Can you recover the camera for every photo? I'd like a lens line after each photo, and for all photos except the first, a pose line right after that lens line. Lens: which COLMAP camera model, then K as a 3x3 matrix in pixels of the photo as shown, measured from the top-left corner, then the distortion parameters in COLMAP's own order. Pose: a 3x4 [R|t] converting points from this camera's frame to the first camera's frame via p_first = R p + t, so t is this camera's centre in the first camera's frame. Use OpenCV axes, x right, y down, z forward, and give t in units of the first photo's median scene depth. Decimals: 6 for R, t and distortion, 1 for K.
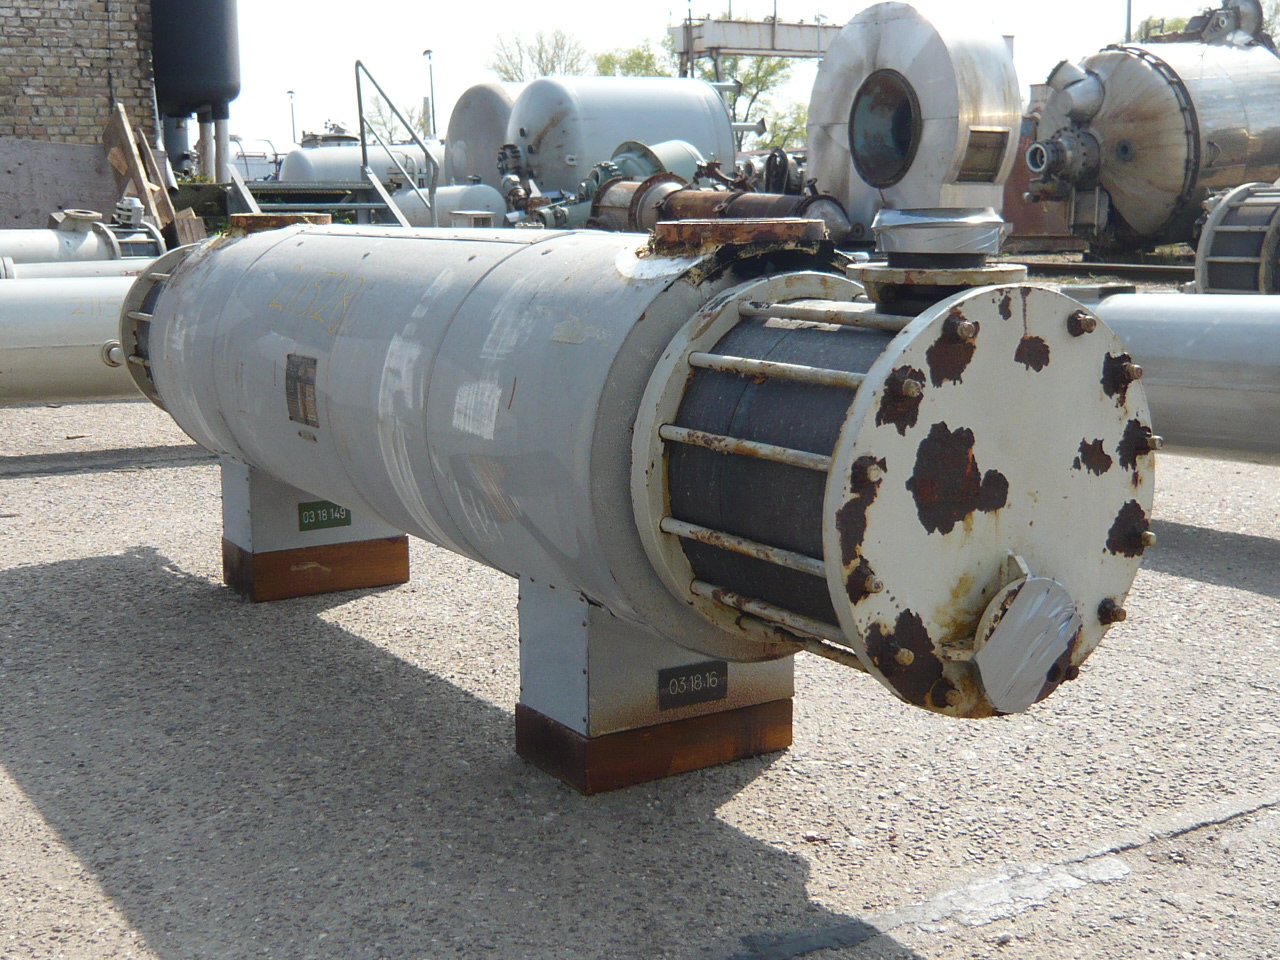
lens RADIAL K [[1642.8, 0, 637.8], [0, 1642.8, 485.3], [0, 0, 1]] dist [-0.103915, 0.000000]
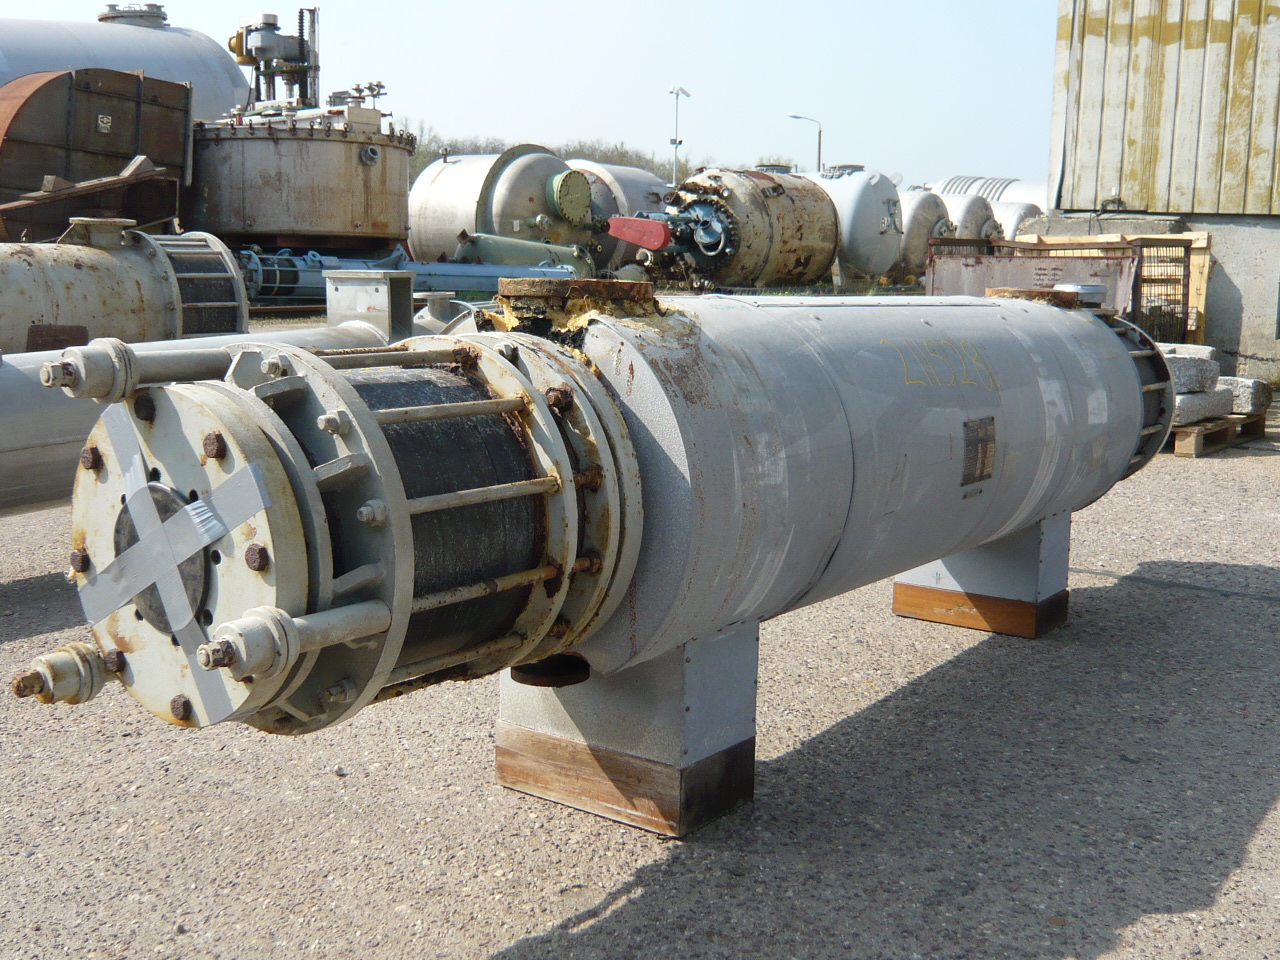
lens RADIAL K [[1398.0, 0, 649.7], [0, 1398.0, 492.0], [0, 0, 1]] dist [-0.083094, 0.000000]
pose [[-0.362429, -0.147146, 0.920322, -1.515865], [0.140036, 0.967651, 0.209860, -0.395718], [-0.921431, 0.204938, -0.330099, 2.356821]]
